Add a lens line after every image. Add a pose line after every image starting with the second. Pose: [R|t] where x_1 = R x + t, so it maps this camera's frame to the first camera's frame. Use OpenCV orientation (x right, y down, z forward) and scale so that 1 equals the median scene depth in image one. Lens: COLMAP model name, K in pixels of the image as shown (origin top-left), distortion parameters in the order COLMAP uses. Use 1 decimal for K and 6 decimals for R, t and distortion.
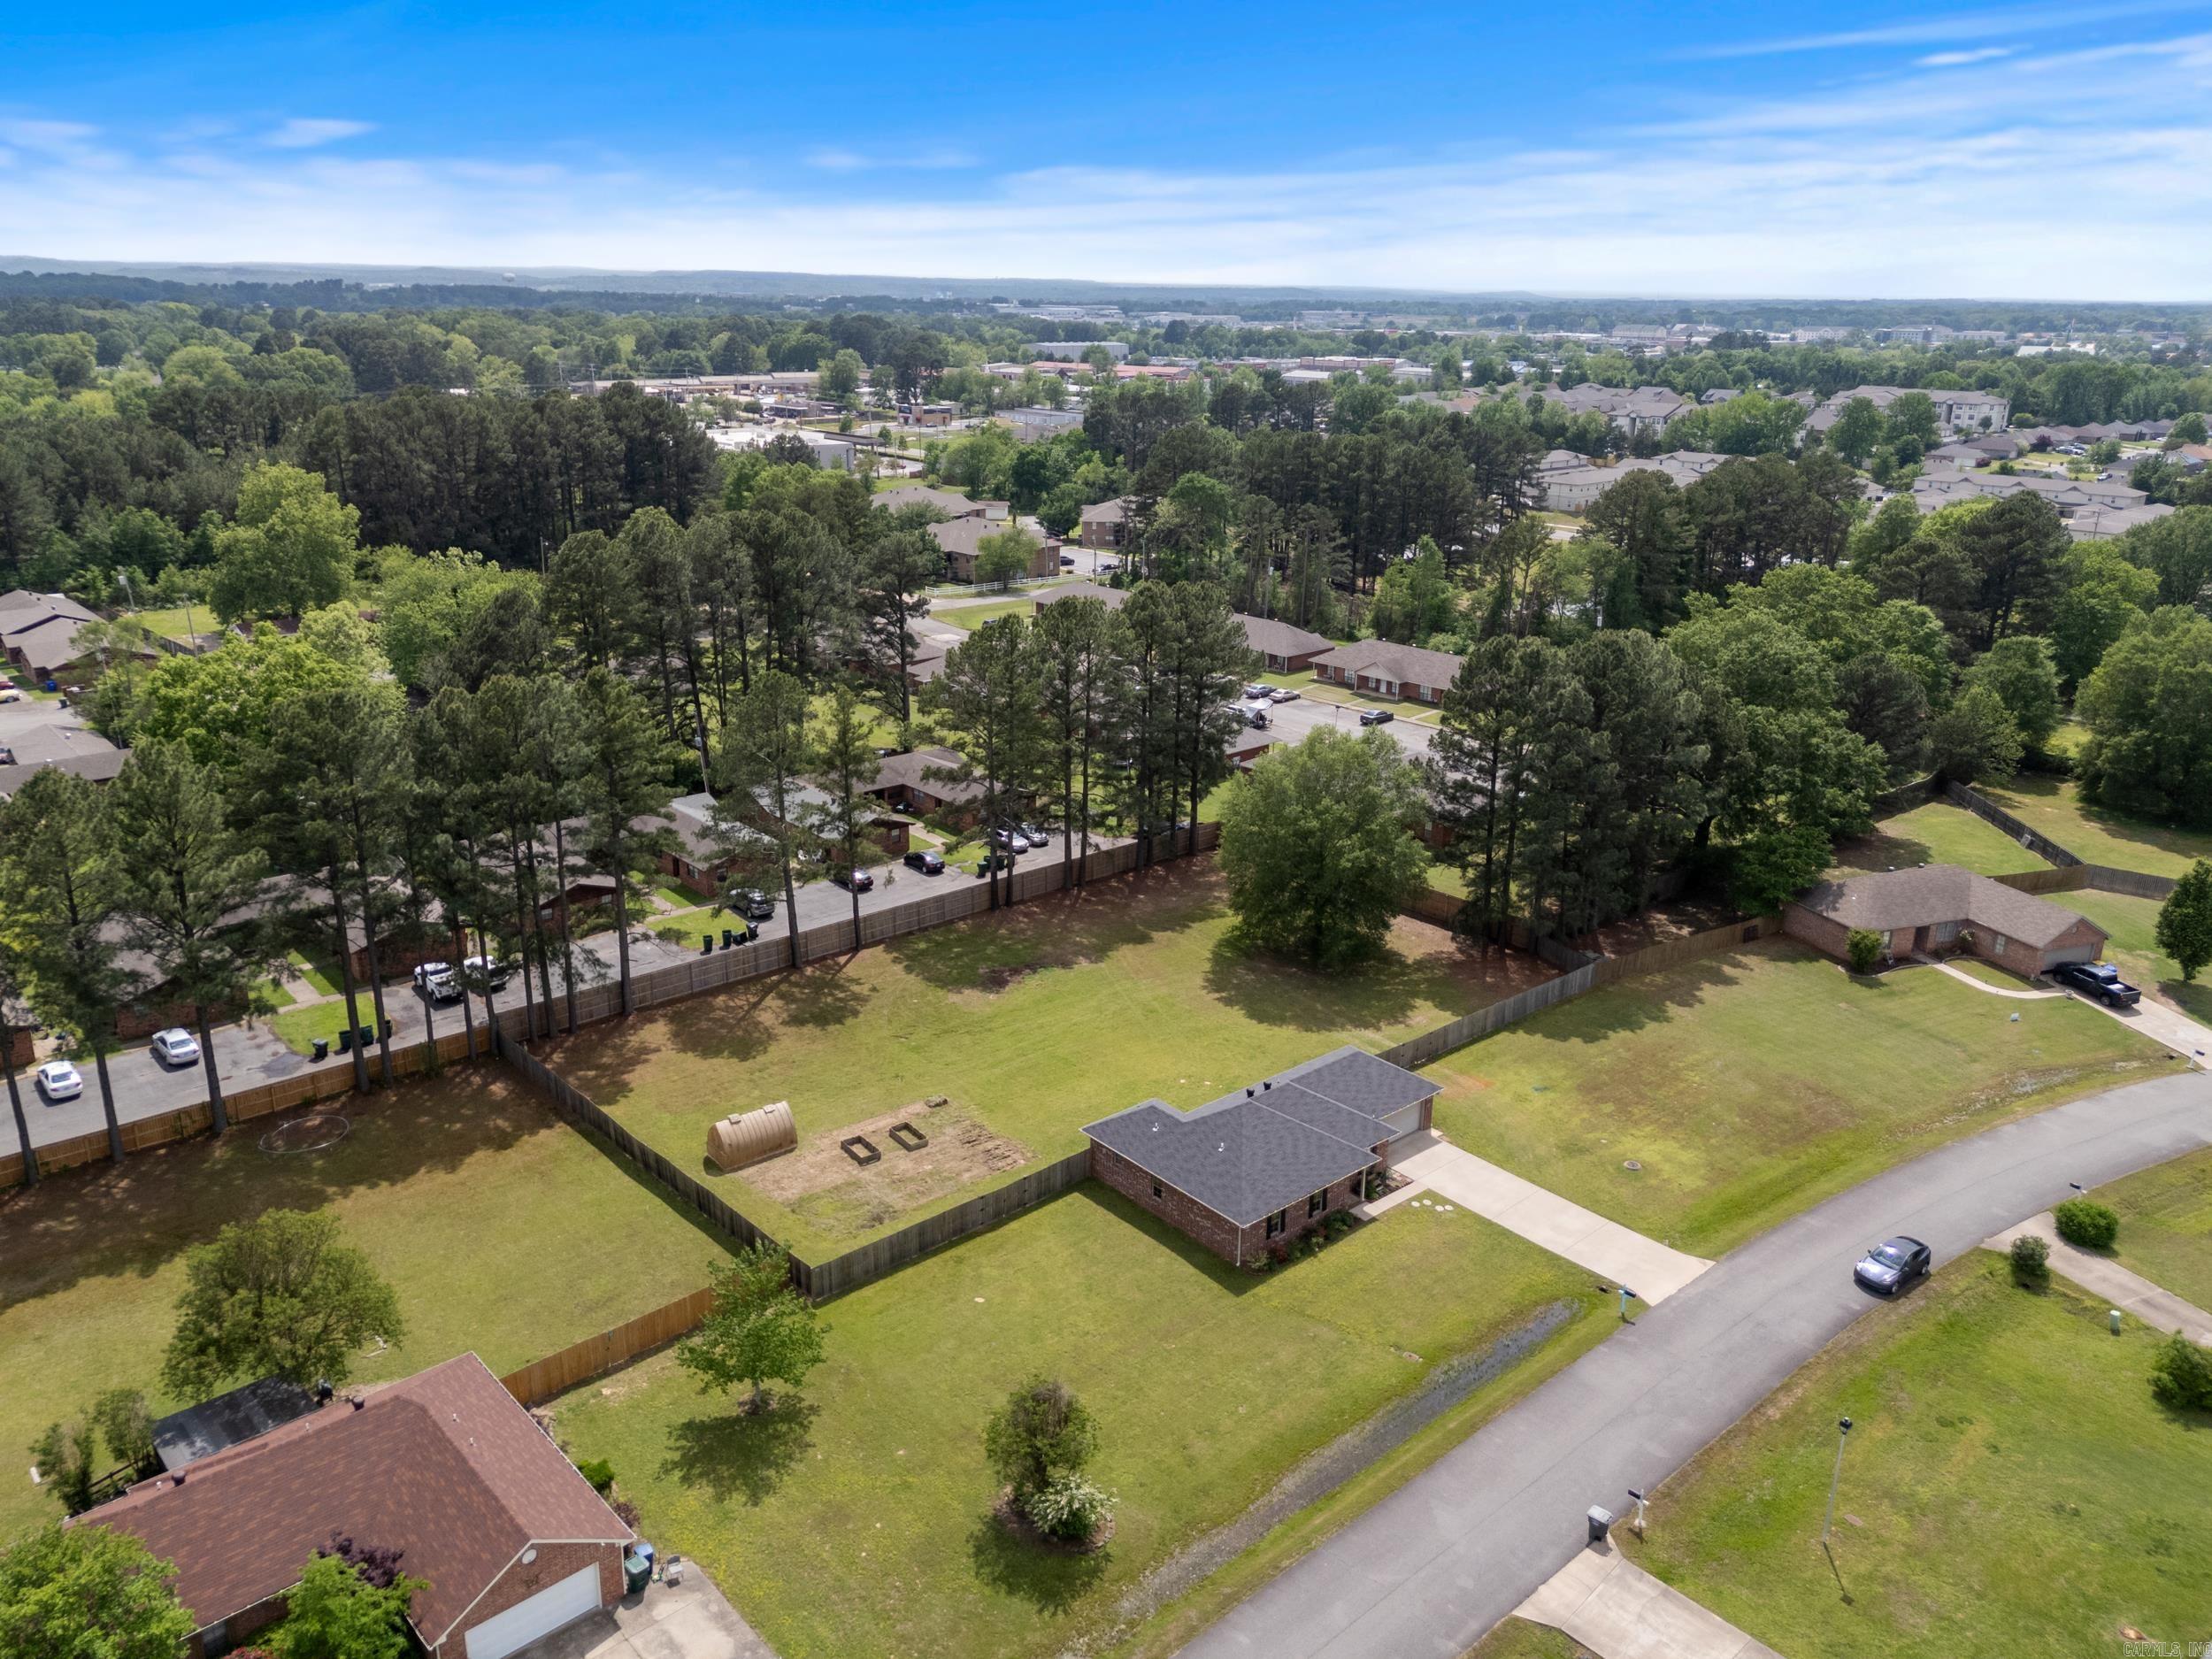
lens RADIAL K [[1608.5, 0, 1106.0], [0, 1608.5, 829.5], [0, 0, 1]] dist [0.063616, -0.045316]
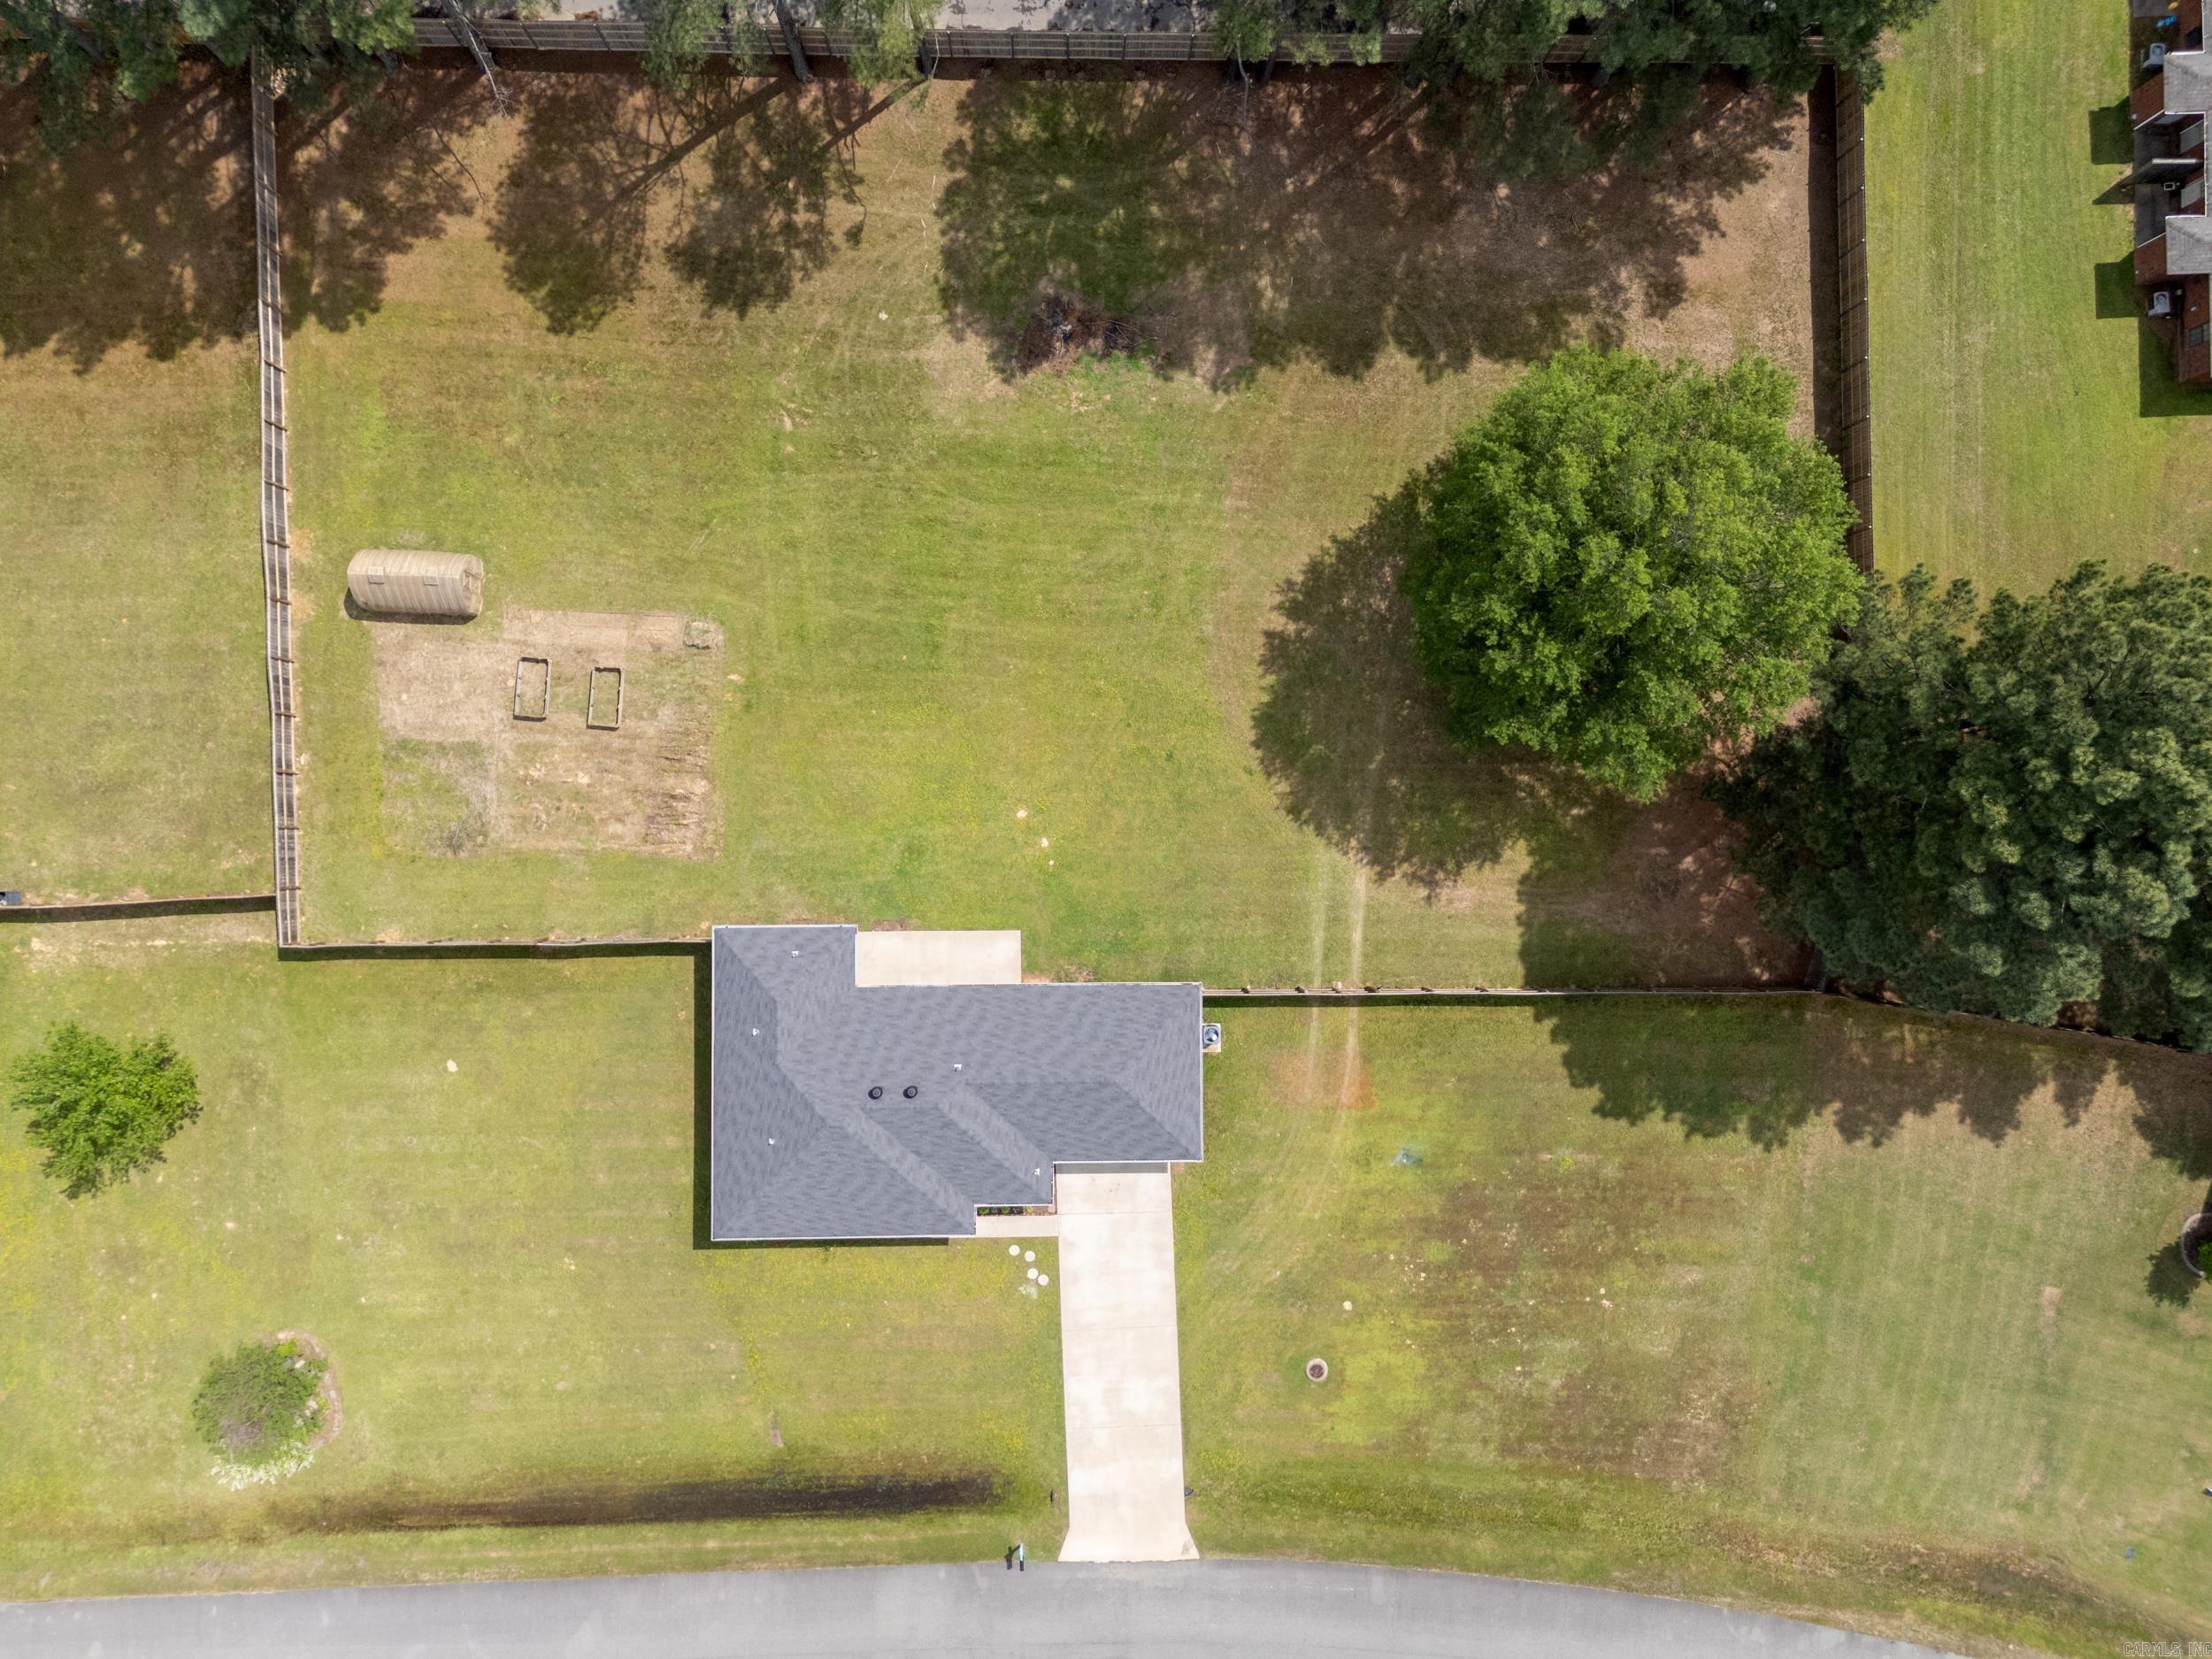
lens RADIAL K [[1608.5, 0, 1106.0], [0, 1608.5, 829.5], [0, 0, 1]] dist [0.063616, -0.045316]
pose [[0.755832, 0.654699, 0.009304, 0.076038], [-0.223736, 0.244892, 0.943382, -0.509764], [0.615353, -0.715121, 0.331577, 0.822661]]
